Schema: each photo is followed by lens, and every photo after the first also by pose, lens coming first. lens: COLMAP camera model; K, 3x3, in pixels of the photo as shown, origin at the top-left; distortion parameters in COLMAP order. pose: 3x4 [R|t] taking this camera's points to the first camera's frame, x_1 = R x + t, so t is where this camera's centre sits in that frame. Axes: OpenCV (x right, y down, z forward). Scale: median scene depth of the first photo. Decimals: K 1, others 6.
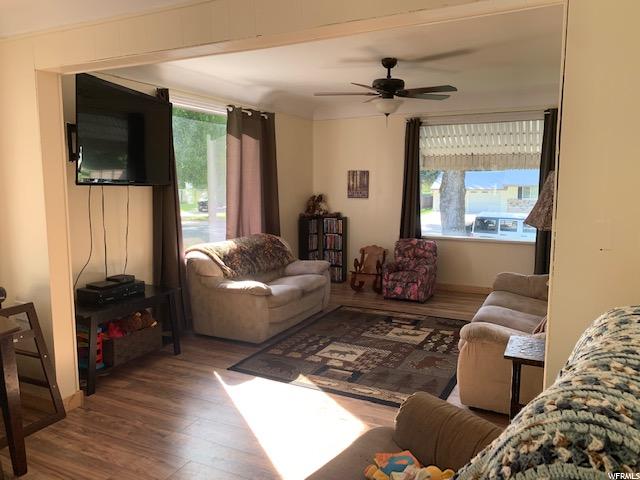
lens RADIAL K [[487.1, 0, 320.0], [0, 487.1, 240.0], [0, 0, 1]] dist [-0.000790, -0.005502]
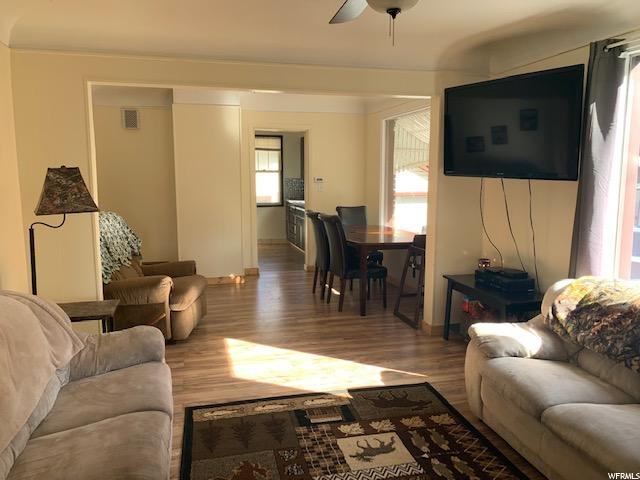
lens RADIAL K [[487.1, 0, 320.0], [0, 487.1, 240.0], [0, 0, 1]] dist [-0.000790, -0.005502]
pose [[-0.764555, 0.096577, -0.637282, 0.489056], [-0.065107, 0.972083, 0.225424, -0.178360], [0.641262, 0.213841, -0.736923, 1.404104]]
